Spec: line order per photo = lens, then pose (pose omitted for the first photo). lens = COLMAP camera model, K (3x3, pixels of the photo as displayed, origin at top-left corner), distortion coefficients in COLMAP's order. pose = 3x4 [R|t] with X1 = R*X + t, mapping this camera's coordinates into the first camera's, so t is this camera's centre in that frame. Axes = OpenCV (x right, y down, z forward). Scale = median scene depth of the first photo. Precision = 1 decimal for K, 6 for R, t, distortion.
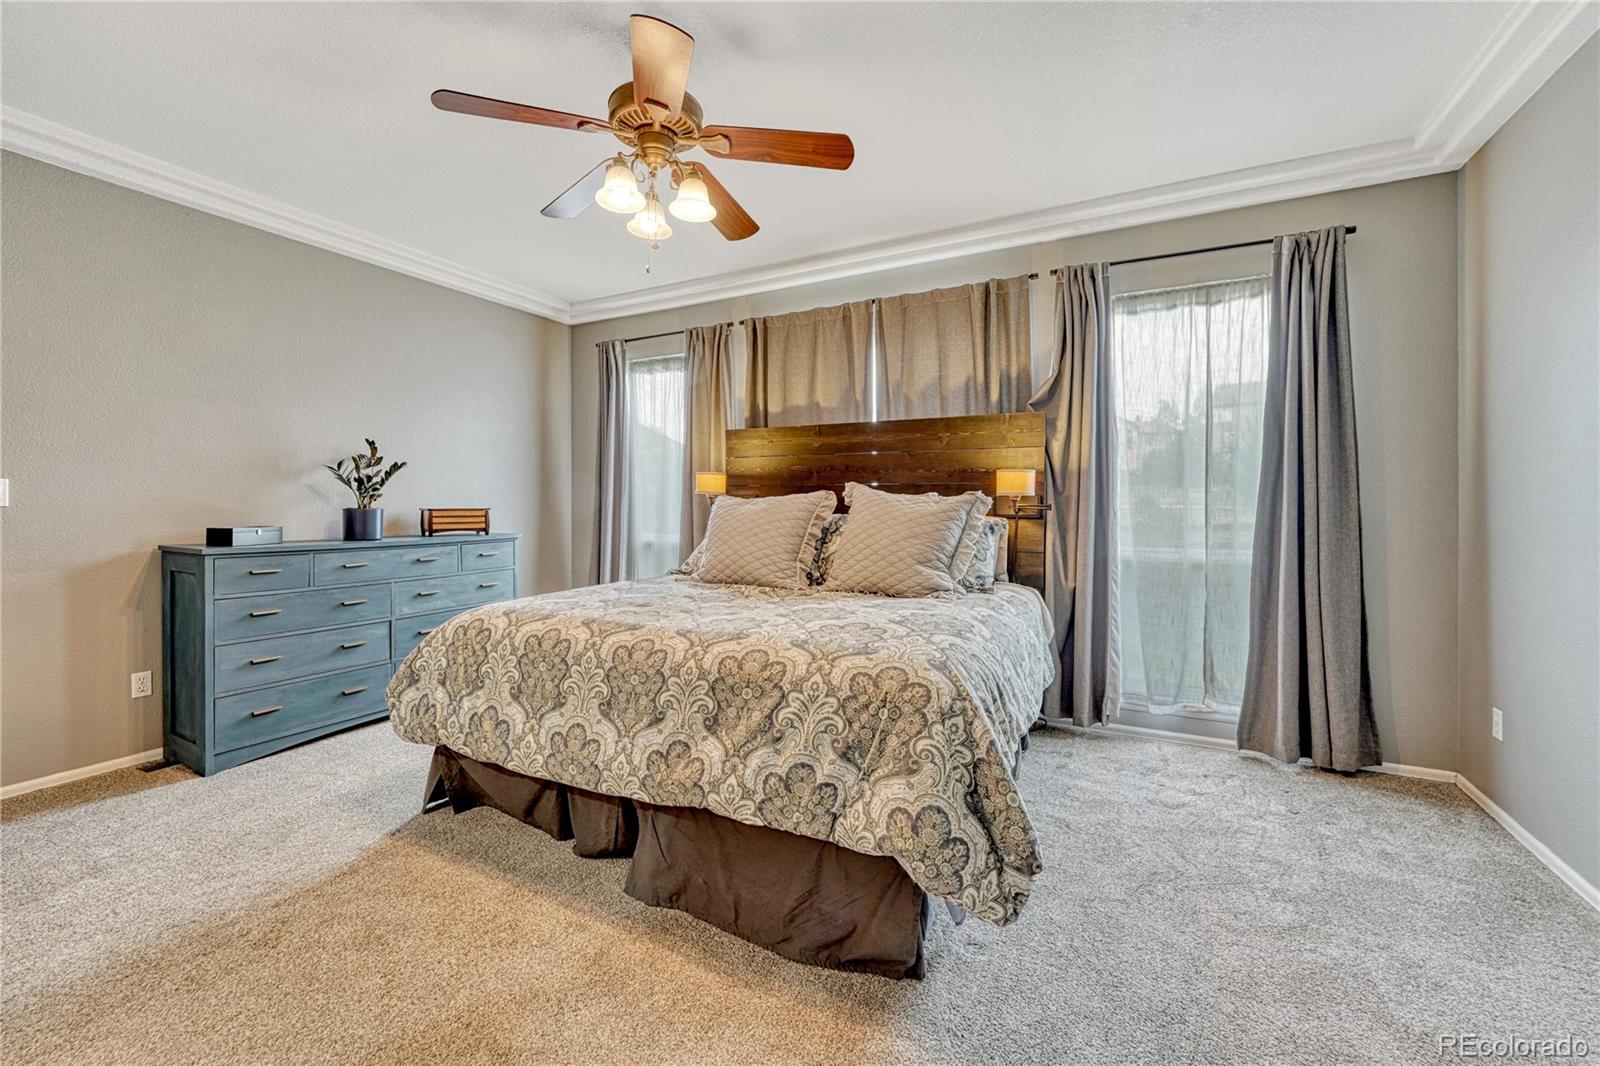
lens RADIAL K [[649.6, 0, 772.3], [0, 649.6, 510.1], [0, 0, 1]] dist [-0.011191, 0.001419]
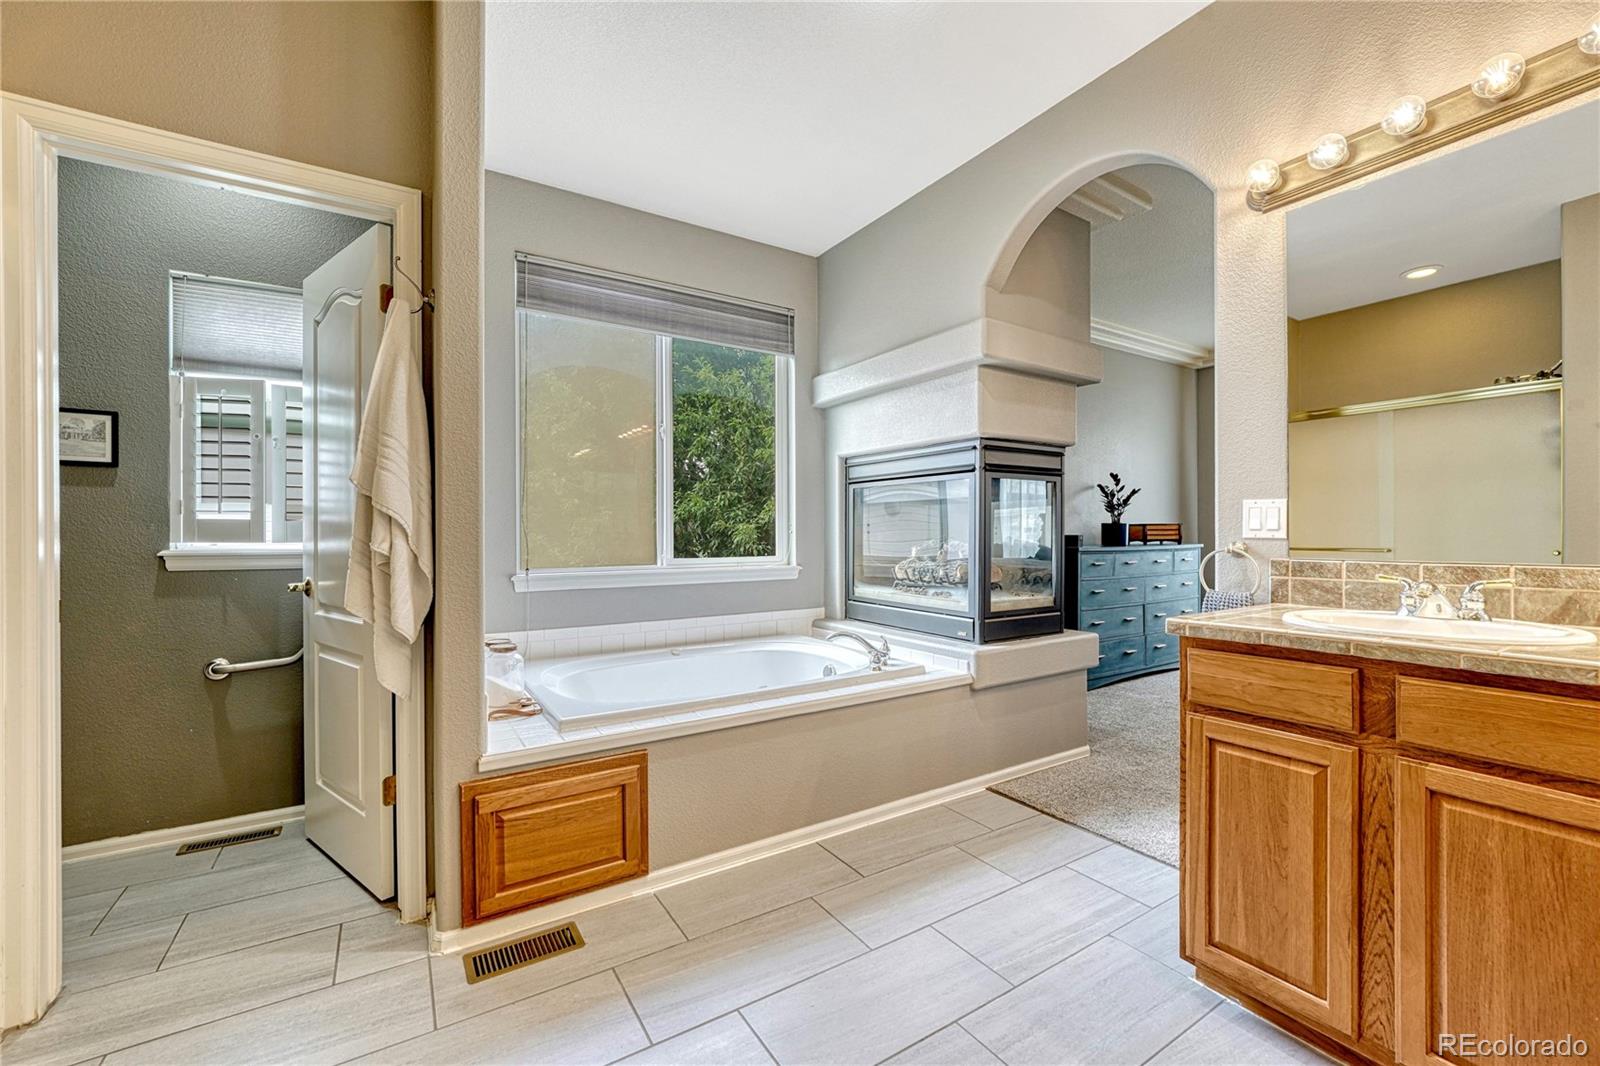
lens RADIAL K [[649.6, 0, 796.5], [0, 649.6, 537.0], [0, 0, 1]] dist [-0.011191, 0.001419]
pose [[0.872134, -0.003765, -0.489252, -0.500386], [0.002932, 0.999993, -0.002469, 0.026369], [0.489258, 0.000719, 0.872139, -0.501350]]
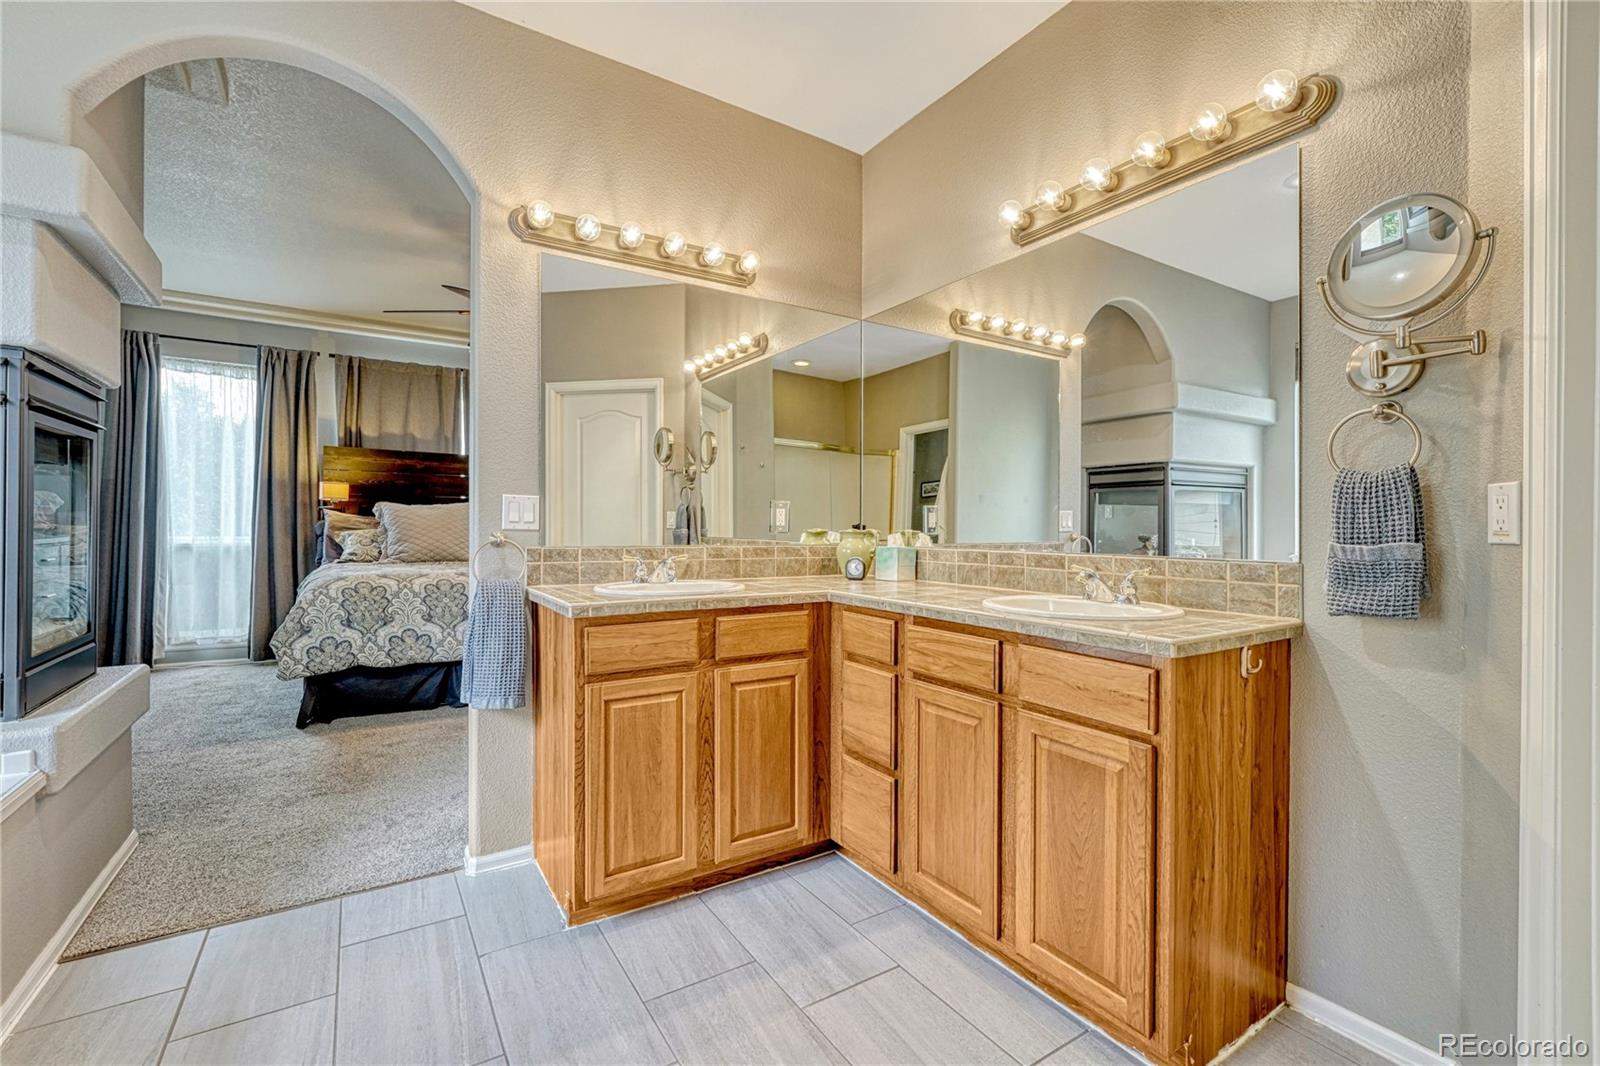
lens RADIAL K [[692.9, 0, 795.2], [0, 692.9, 526.6], [0, 0, 1]] dist [-0.005282, -0.000493]
pose [[0.483672, 0.002167, 0.875247, -0.839831], [-0.002420, 0.999996, -0.001139, 0.024812], [-0.875246, -0.001568, 0.483675, -0.392110]]
